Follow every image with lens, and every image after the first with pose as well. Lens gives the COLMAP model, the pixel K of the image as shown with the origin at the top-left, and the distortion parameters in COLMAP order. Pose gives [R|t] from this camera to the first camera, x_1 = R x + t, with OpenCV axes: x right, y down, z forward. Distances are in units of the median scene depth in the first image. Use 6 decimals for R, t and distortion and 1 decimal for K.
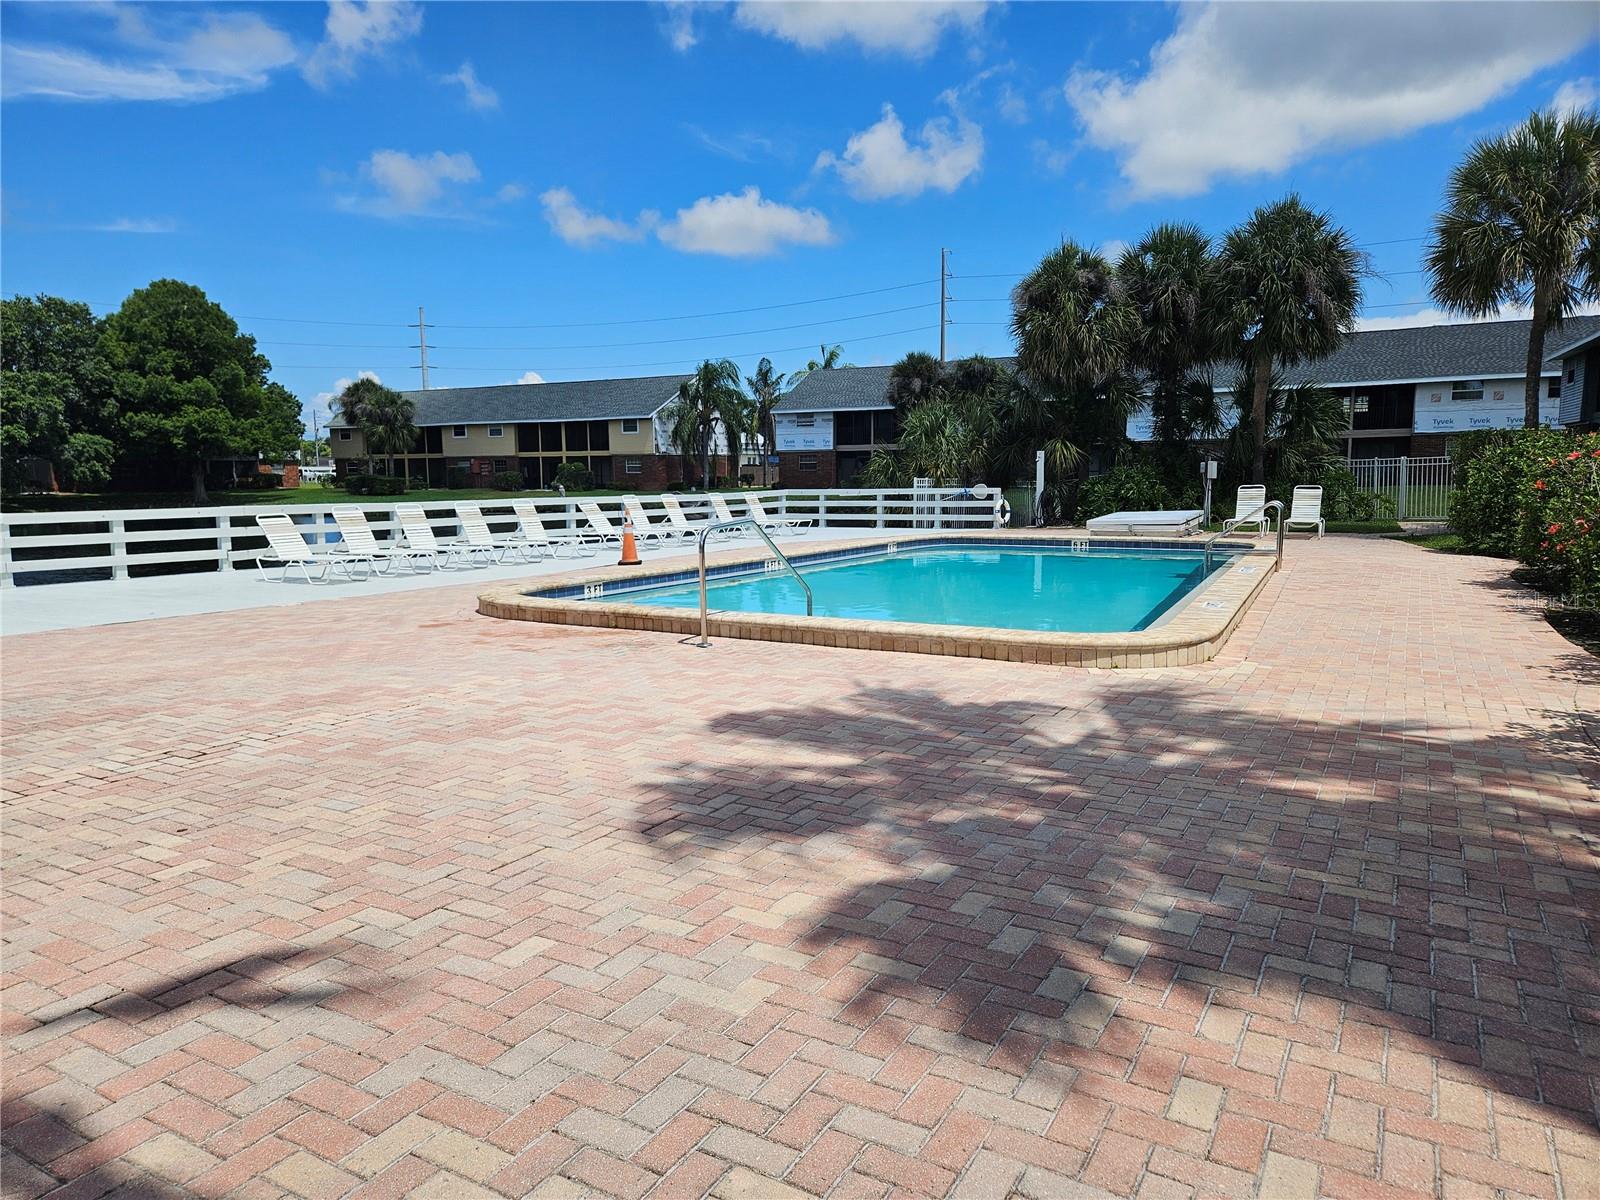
lens RADIAL K [[1072.6, 0, 800.0], [0, 1072.6, 600.0], [0, 0, 1]] dist [-0.002707, -0.000465]
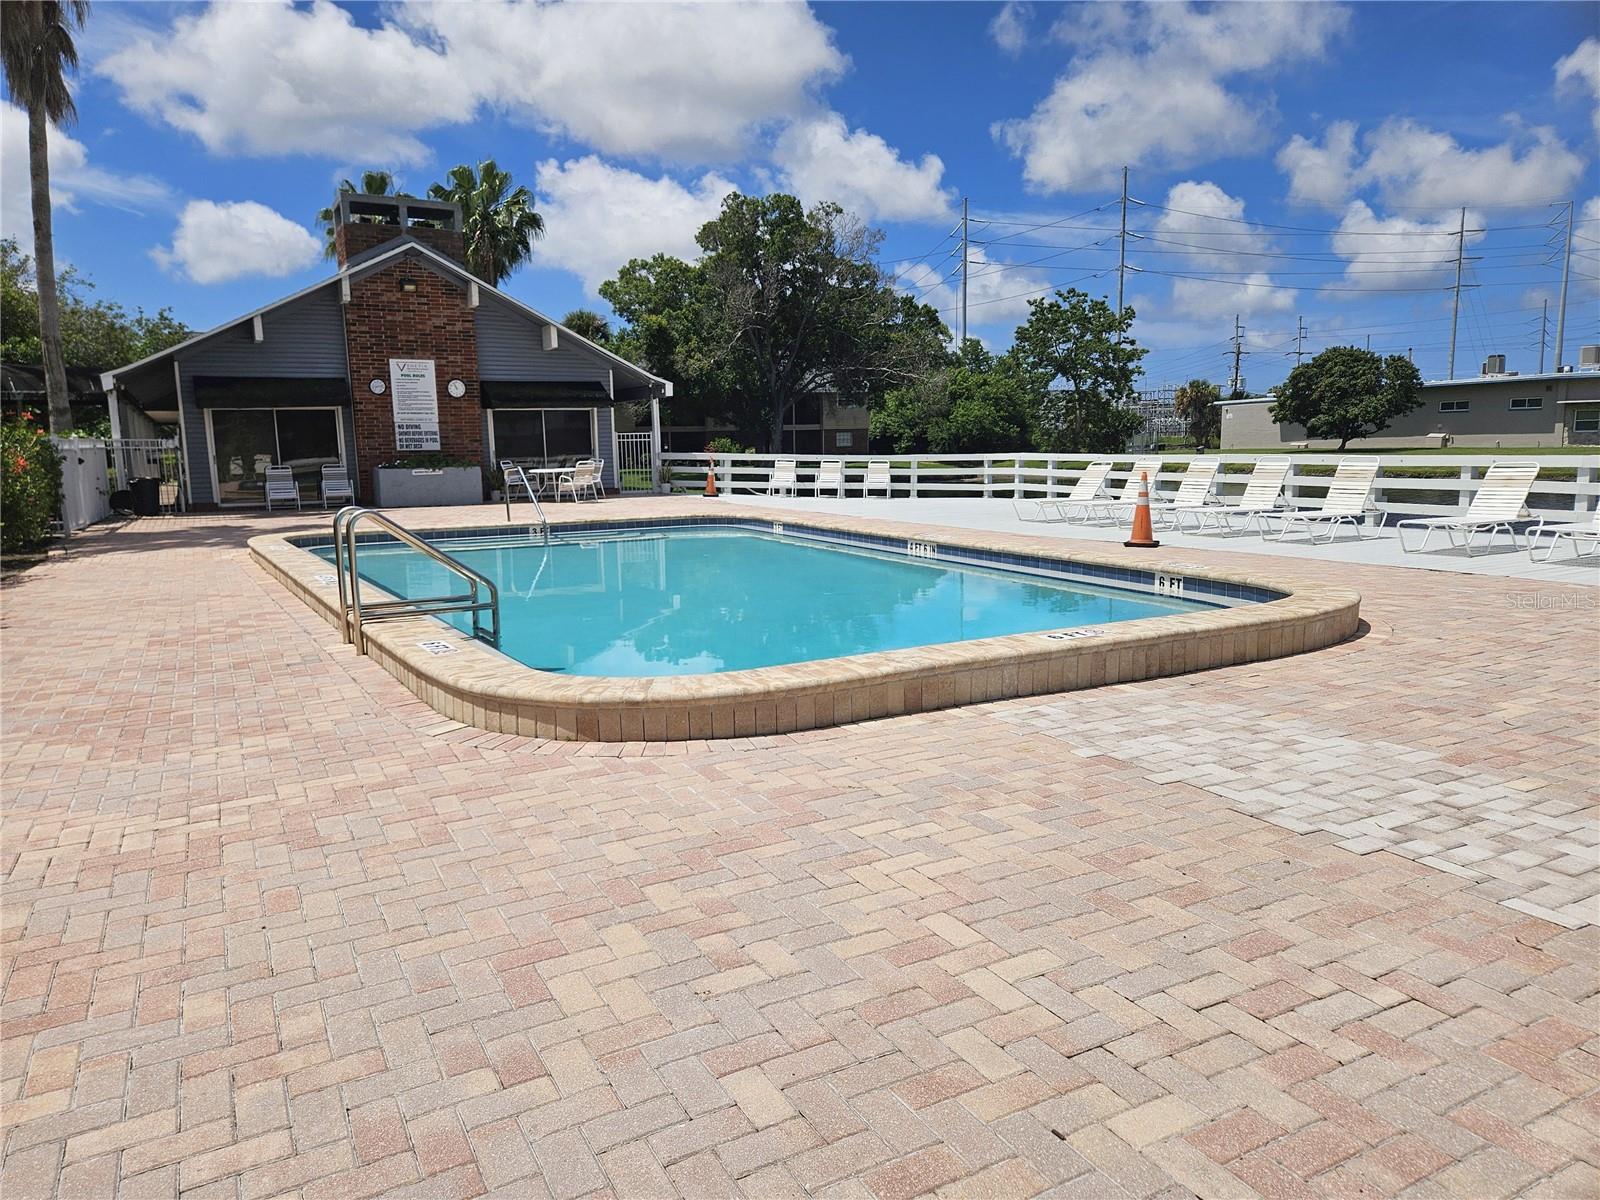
lens RADIAL K [[1100.3, 0, 800.0], [0, 1100.3, 600.0], [0, 0, 1]] dist [0.003722, 0.001047]
pose [[-0.511004, 0.137926, -0.848440, 0.788425], [-0.073640, 0.976389, 0.203078, -0.165572], [0.856418, 0.166253, -0.488782, 1.421512]]
